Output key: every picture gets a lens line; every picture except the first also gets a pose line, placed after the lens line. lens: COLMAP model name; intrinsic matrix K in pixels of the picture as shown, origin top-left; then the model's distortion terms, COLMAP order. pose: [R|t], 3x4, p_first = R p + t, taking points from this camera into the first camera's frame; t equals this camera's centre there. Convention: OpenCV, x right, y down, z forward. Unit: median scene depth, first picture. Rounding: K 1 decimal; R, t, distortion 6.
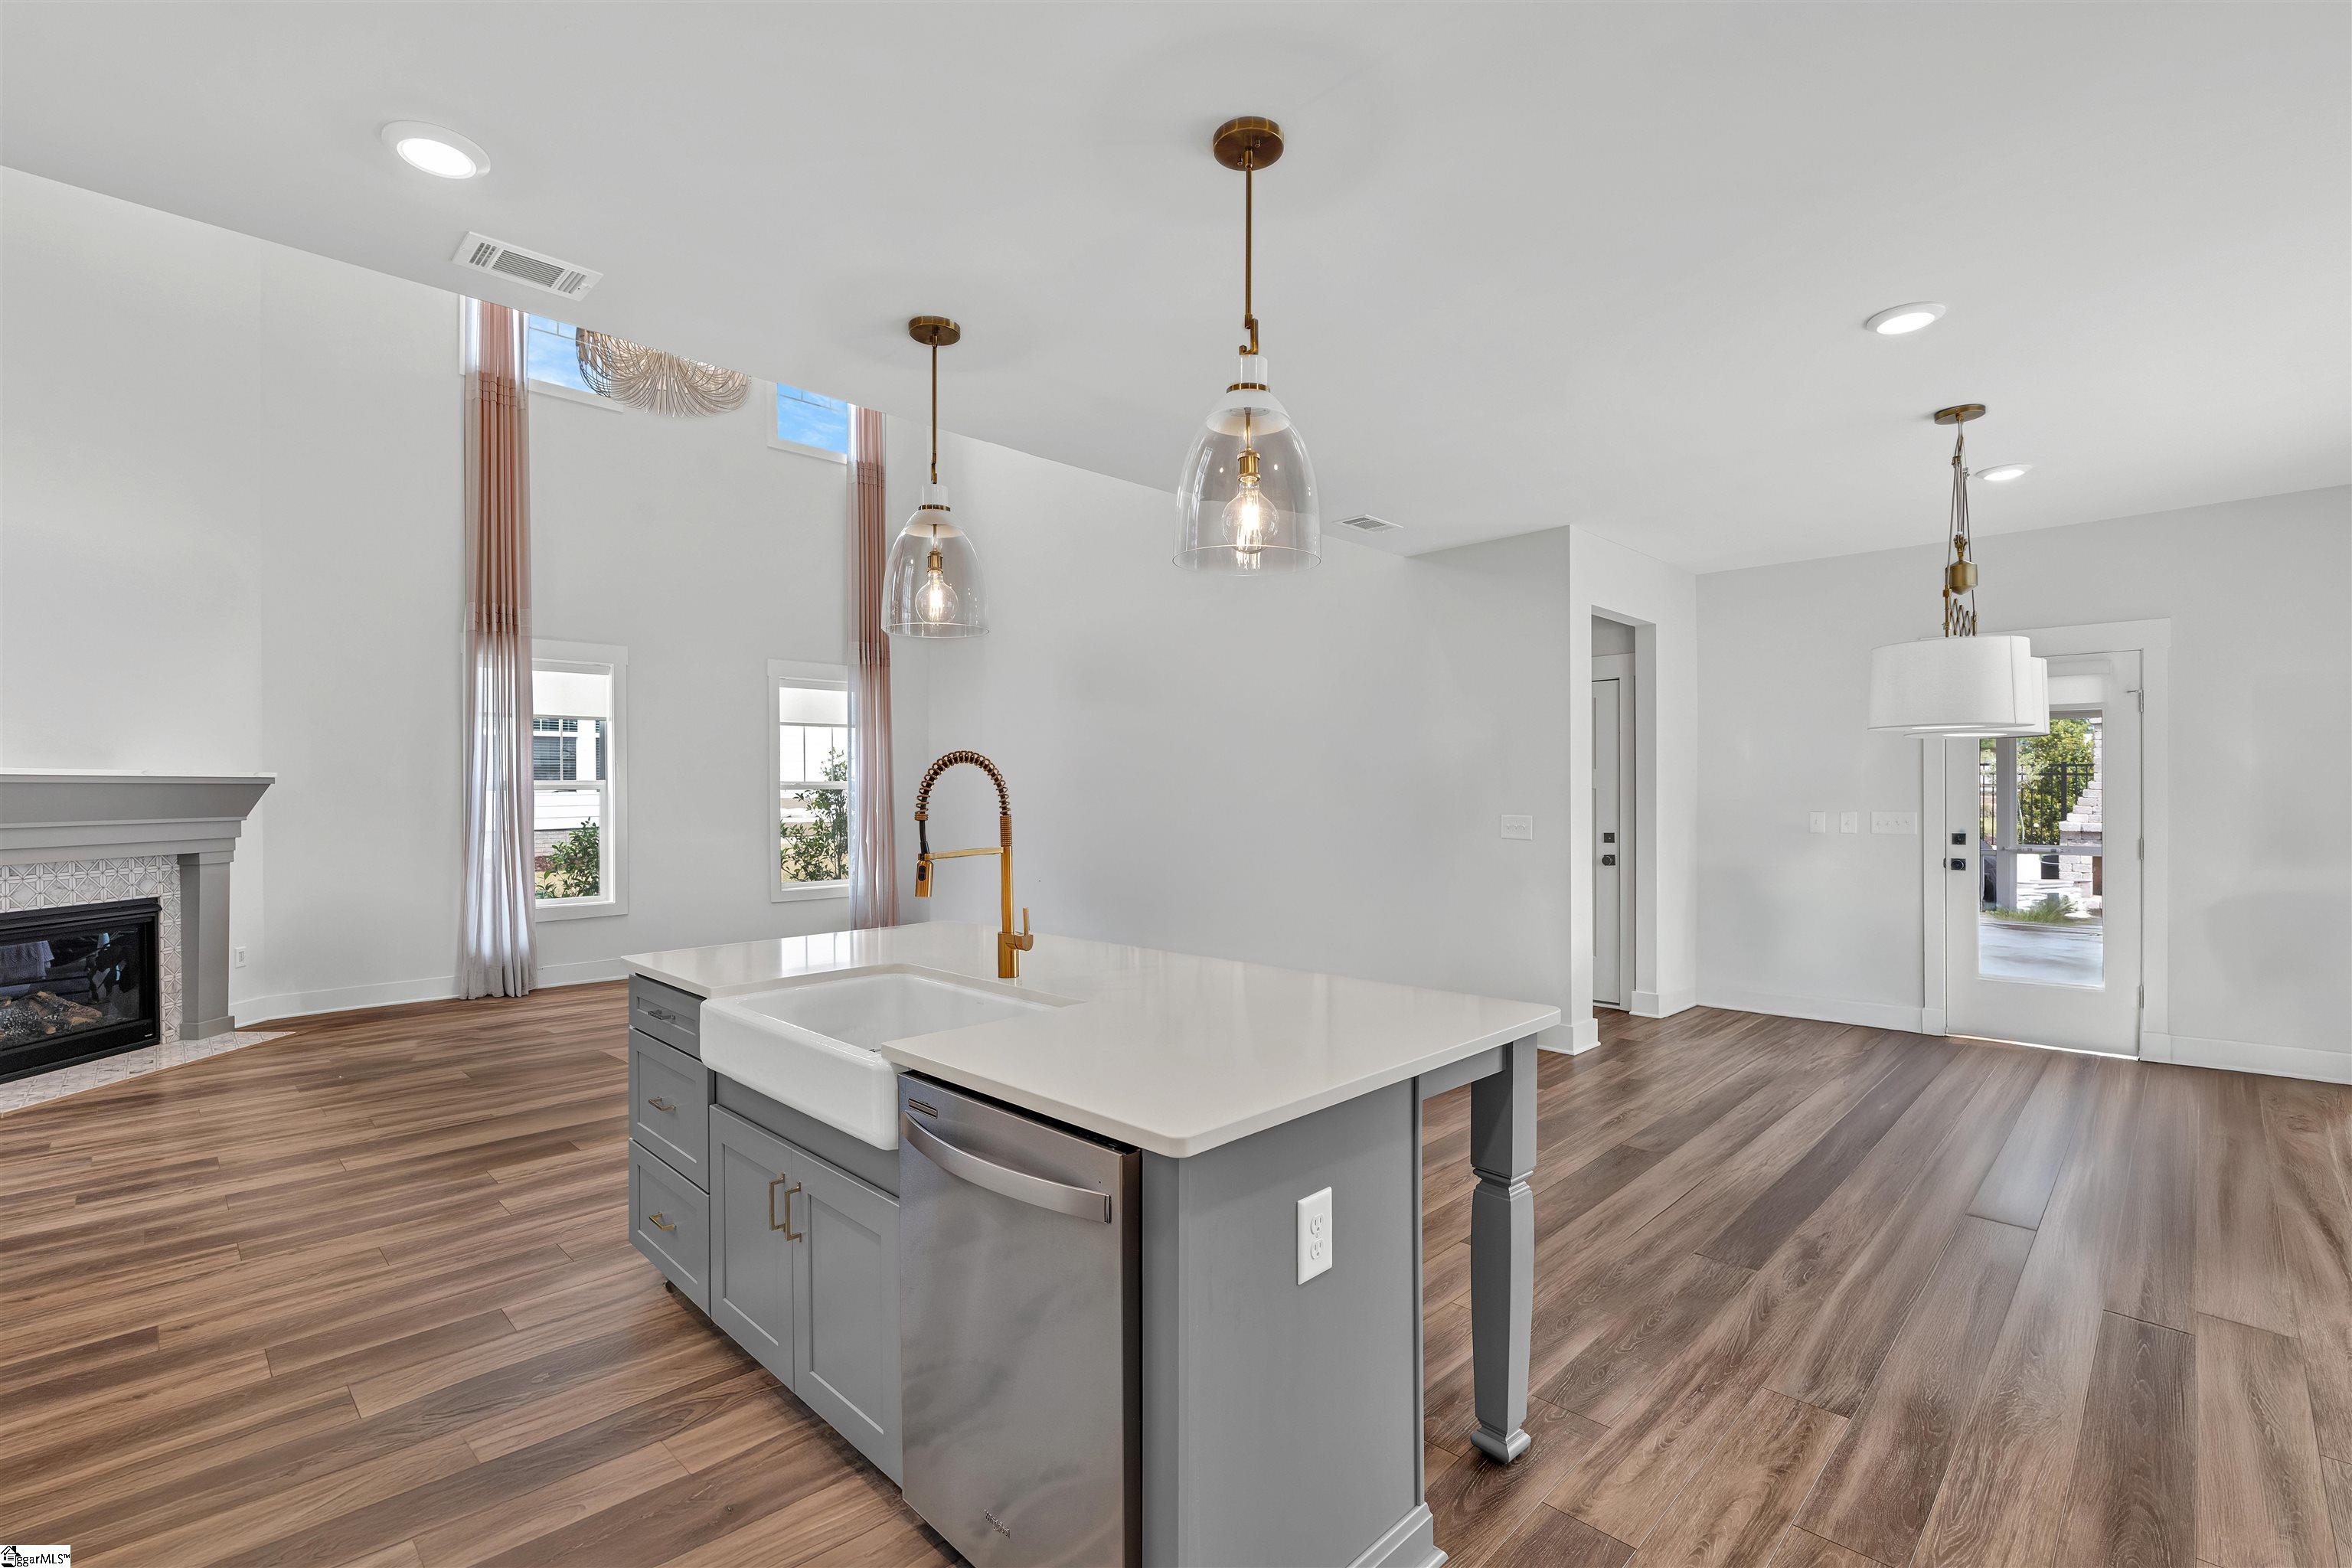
lens RADIAL K [[1068.7, 0, 1183.5], [0, 1068.7, 774.0], [0, 0, 1]] dist [-0.000647, 0.000430]
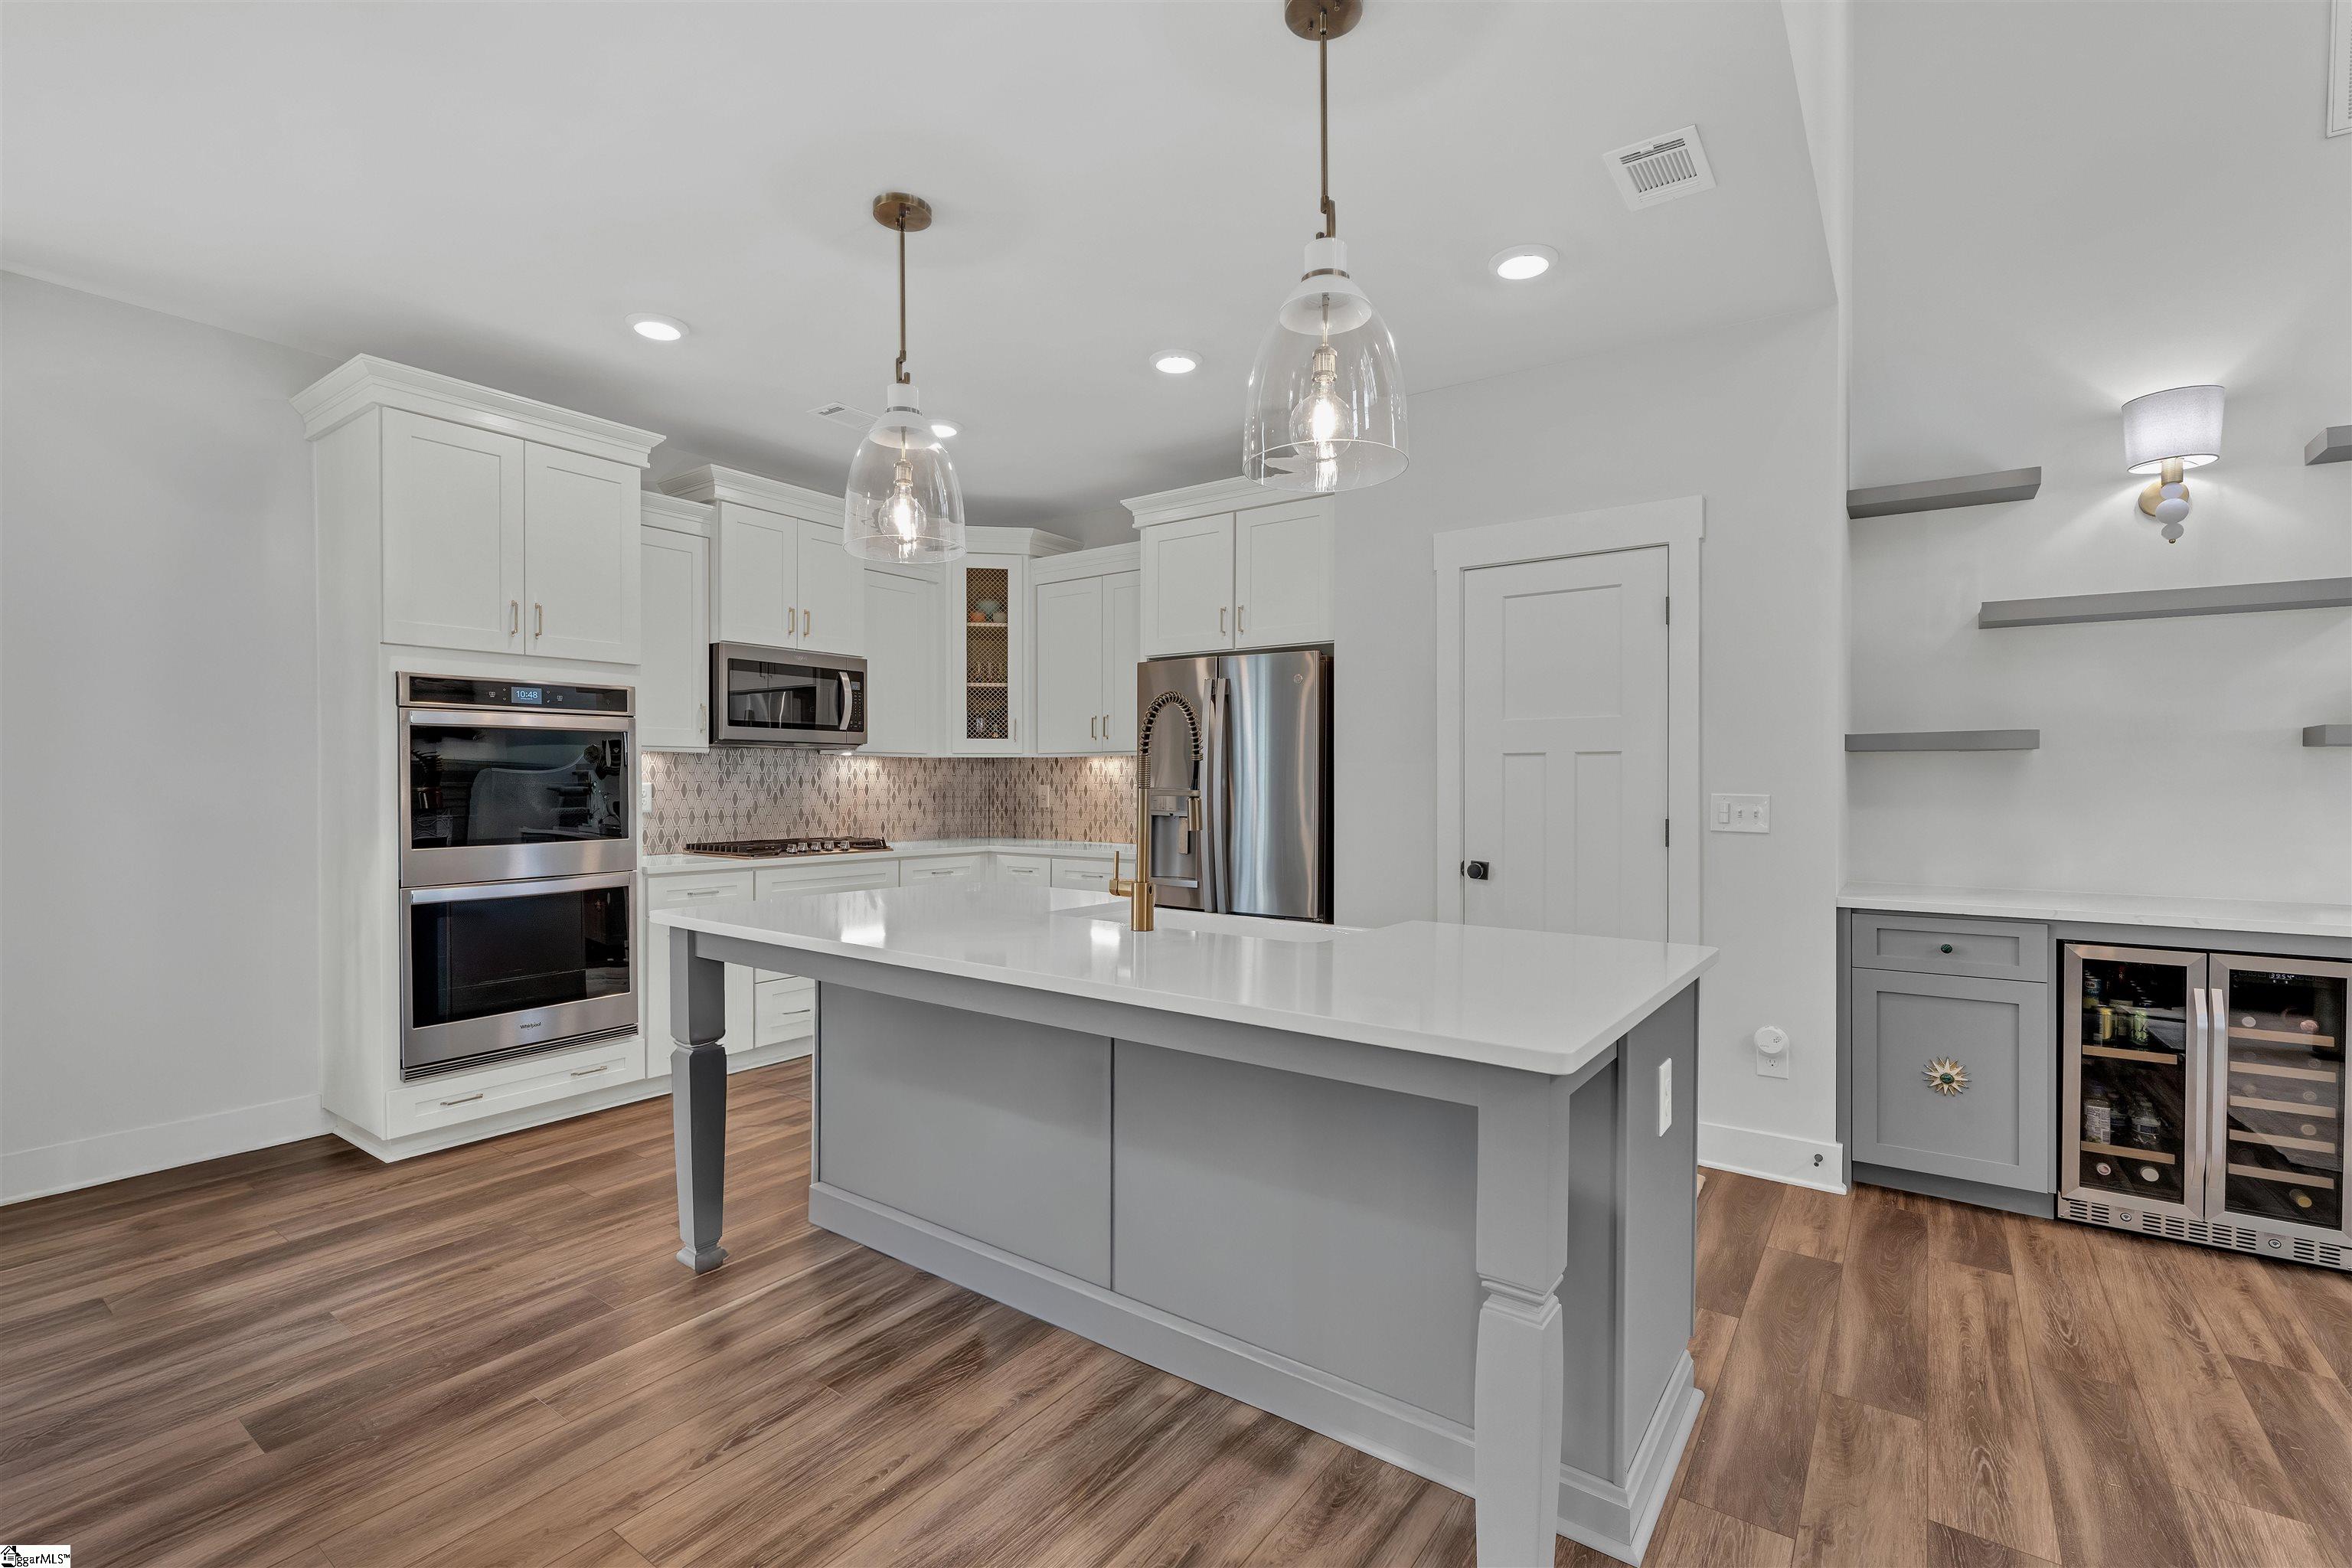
lens RADIAL K [[1068.7, 0, 1129.5], [0, 1068.7, 782.6], [0, 0, 1]] dist [-0.000647, 0.000430]
pose [[-0.991672, -0.001066, -0.128786, -0.019026], [-0.000526, 0.999991, -0.004229, 0.035261], [0.128789, -0.004126, -0.991663, 0.896812]]
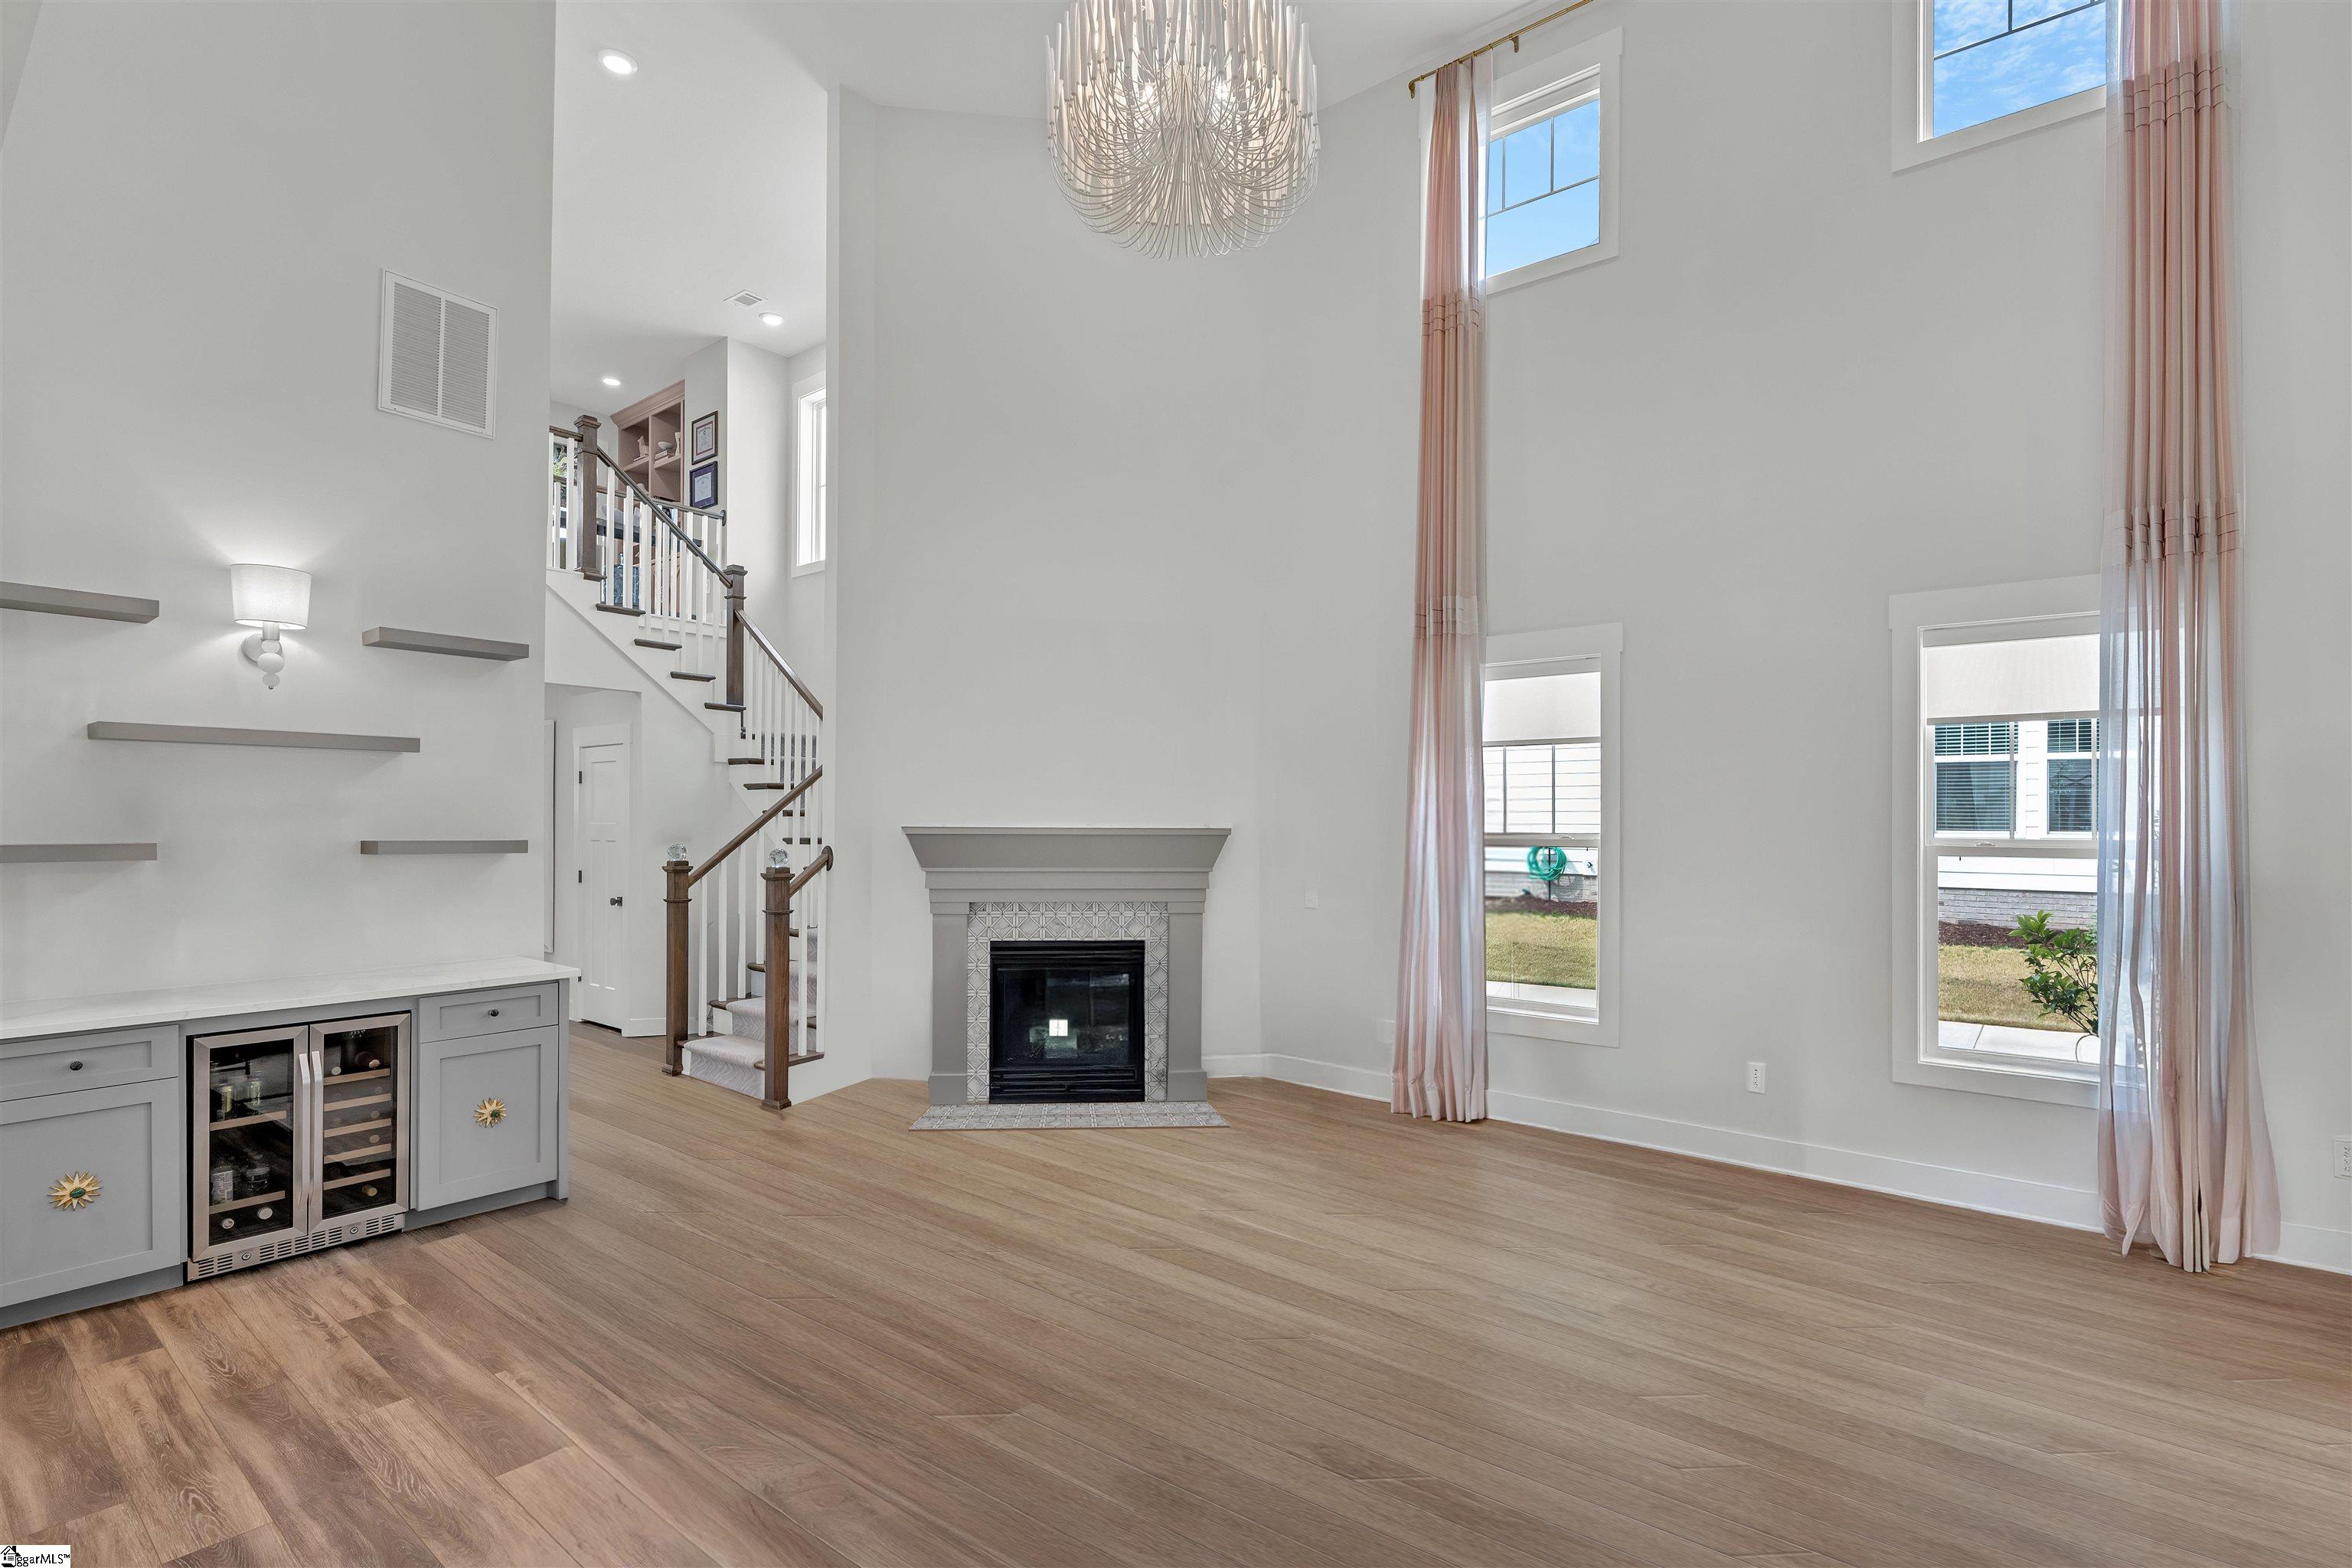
lens RADIAL K [[1100.6, 0, 1240.1], [0, 1100.6, 810.3], [0, 0, 1]] dist [0.000162, 0.000354]
pose [[0.111797, -0.003364, -0.993725, 0.134658], [0.005139, 0.999983, -0.002807, -0.010728], [0.993718, -0.004793, 0.111813, 0.948129]]
